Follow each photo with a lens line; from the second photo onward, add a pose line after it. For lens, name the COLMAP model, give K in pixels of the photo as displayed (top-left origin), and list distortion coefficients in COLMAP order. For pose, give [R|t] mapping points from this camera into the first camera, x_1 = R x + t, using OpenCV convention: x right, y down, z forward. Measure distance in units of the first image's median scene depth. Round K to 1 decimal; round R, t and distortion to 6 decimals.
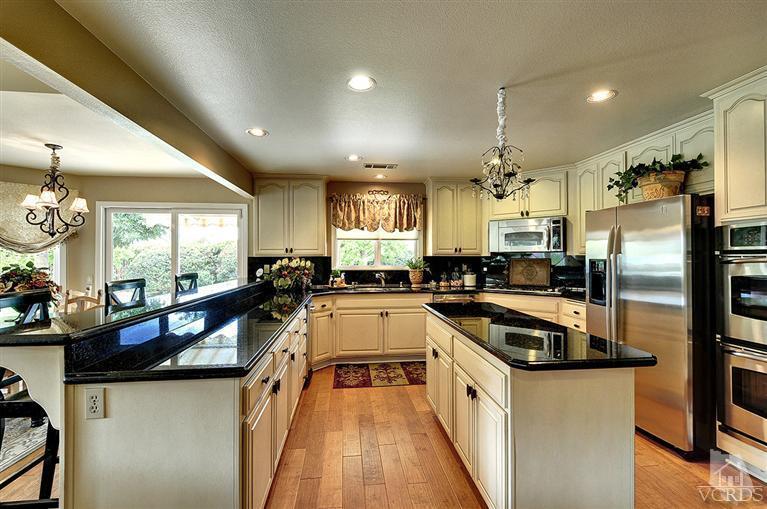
lens RADIAL K [[334.4, 0, 383.0], [0, 334.4, 252.1], [0, 0, 1]] dist [0.003442, -0.002491]
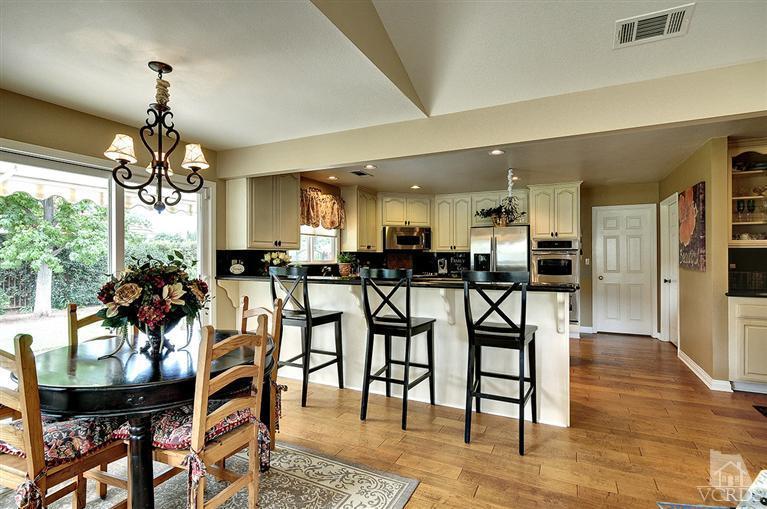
lens RADIAL K [[382.5, 0, 382.2], [0, 382.5, 254.3], [0, 0, 1]] dist [0.005290, -0.001423]
pose [[0.544375, 0.007196, 0.838811, -0.938847], [-0.013143, 0.999914, -0.000049, 0.019657], [-0.838739, -0.010998, 0.544423, 0.179422]]
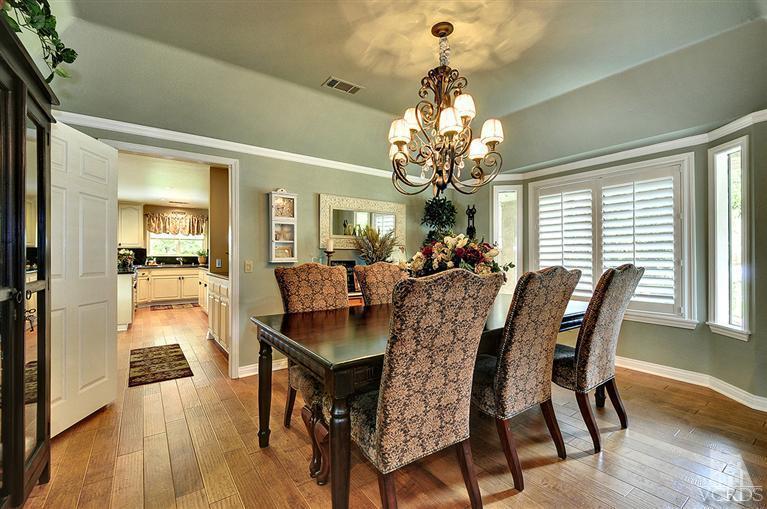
lens RADIAL K [[334.4, 0, 384.9], [0, 334.4, 253.0], [0, 0, 1]] dist [0.003442, -0.002491]
pose [[0.867887, 0.005332, 0.496733, 0.056937], [-0.007294, 0.999971, 0.002010, 0.024480], [-0.496708, -0.005367, 0.867901, -1.137502]]
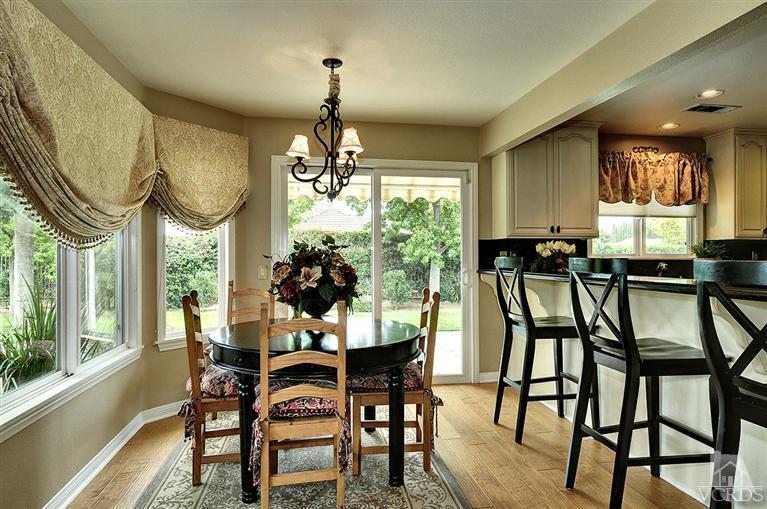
lens RADIAL K [[465.2, 0, 386.8], [0, 465.2, 252.9], [0, 0, 1]] dist [-0.003909, -0.000089]
pose [[0.998225, 0.002228, 0.059520, -0.643808], [-0.002575, 0.999980, 0.005755, 0.036698], [-0.059506, -0.005898, 0.998211, 0.053619]]
